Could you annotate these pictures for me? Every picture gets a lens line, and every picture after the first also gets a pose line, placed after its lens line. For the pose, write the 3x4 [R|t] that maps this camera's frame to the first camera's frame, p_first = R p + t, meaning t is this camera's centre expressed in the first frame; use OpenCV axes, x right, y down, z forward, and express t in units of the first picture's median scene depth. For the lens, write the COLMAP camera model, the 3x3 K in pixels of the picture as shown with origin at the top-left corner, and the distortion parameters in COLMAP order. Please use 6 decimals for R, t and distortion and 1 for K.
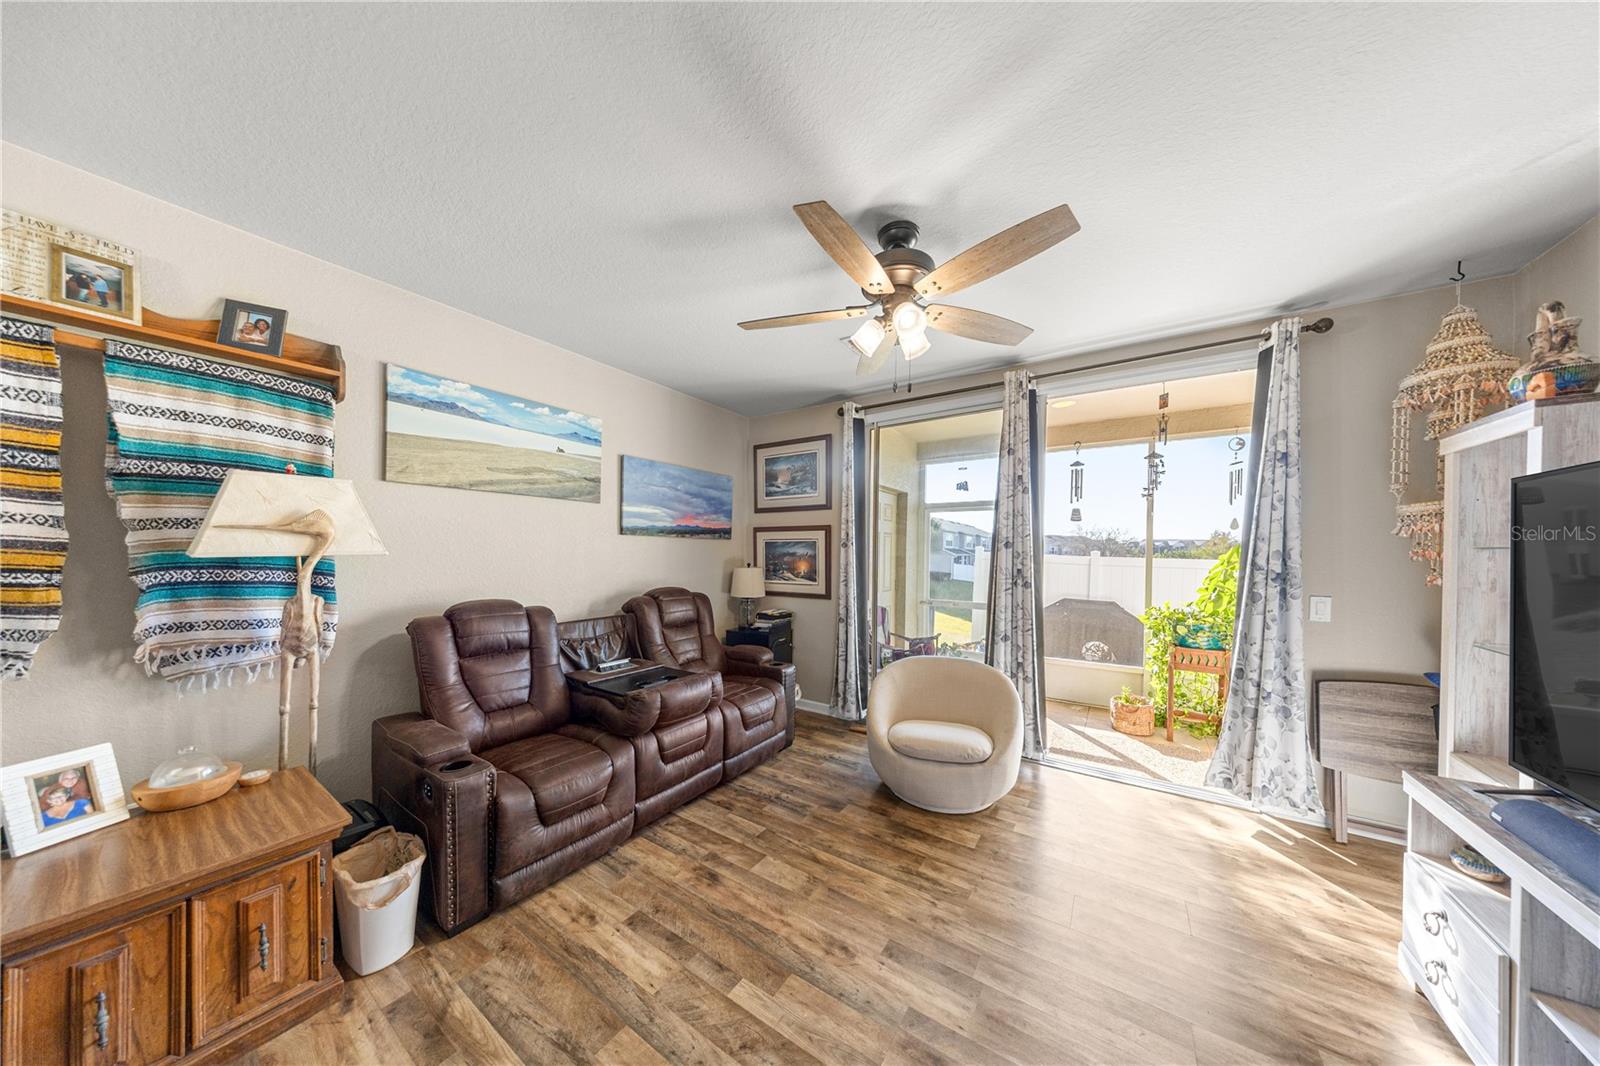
lens RADIAL K [[468.1, 0, 814.6], [0, 468.1, 557.7], [0, 0, 1]] dist [0.001919, -0.000244]
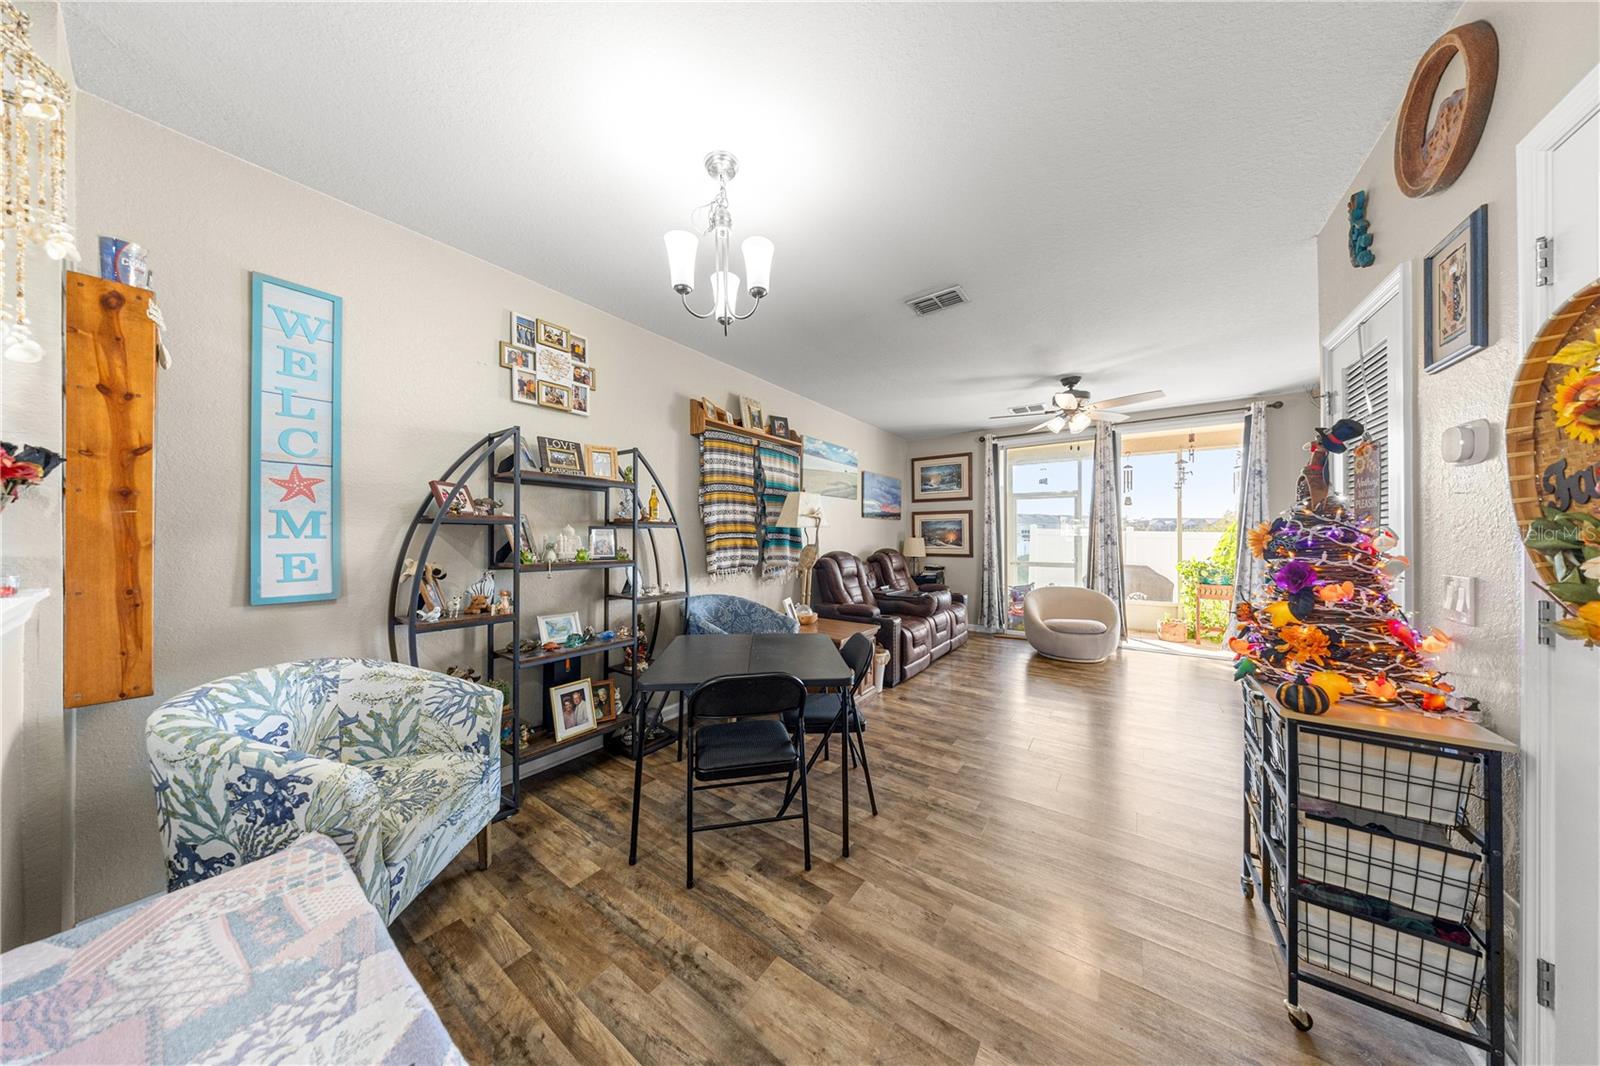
lens RADIAL K [[468.1, 0, 794.6], [0, 468.1, 531.7], [0, 0, 1]] dist [0.001919, -0.000244]
pose [[0.999150, -0.010672, -0.039822, -0.651396], [0.009911, 0.999765, -0.019263, 0.036027], [0.040018, 0.018852, 0.999021, -0.779046]]
